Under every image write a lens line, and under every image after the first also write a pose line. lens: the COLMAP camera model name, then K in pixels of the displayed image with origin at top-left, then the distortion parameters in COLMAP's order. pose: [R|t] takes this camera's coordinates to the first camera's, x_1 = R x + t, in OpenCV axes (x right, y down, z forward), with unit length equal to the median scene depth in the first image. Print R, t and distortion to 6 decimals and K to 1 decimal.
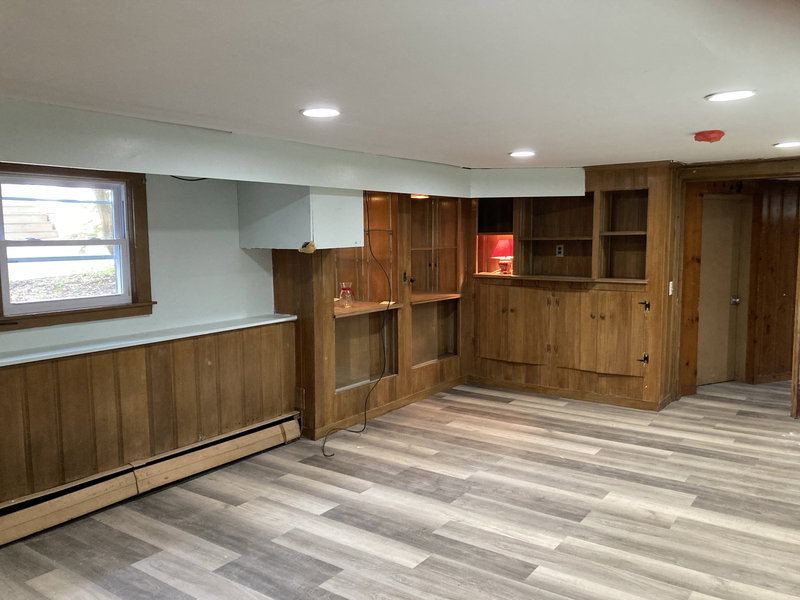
lens RADIAL K [[663.2, 0, 398.3], [0, 663.2, 301.0], [0, 0, 1]] dist [0.030710, -0.010500]
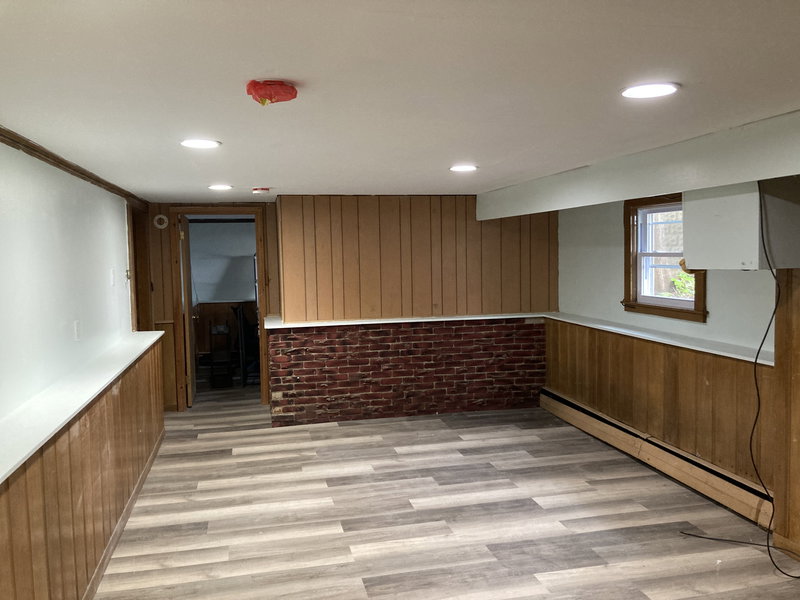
lens RADIAL K [[663.2, 0, 398.7], [0, 663.2, 299.3], [0, 0, 1]] dist [0.030710, -0.010500]
pose [[-0.665097, 0.076975, -0.742780, 0.819477], [-0.050344, 0.987788, 0.147444, -0.165446], [0.745058, 0.135459, -0.653099, 1.465359]]
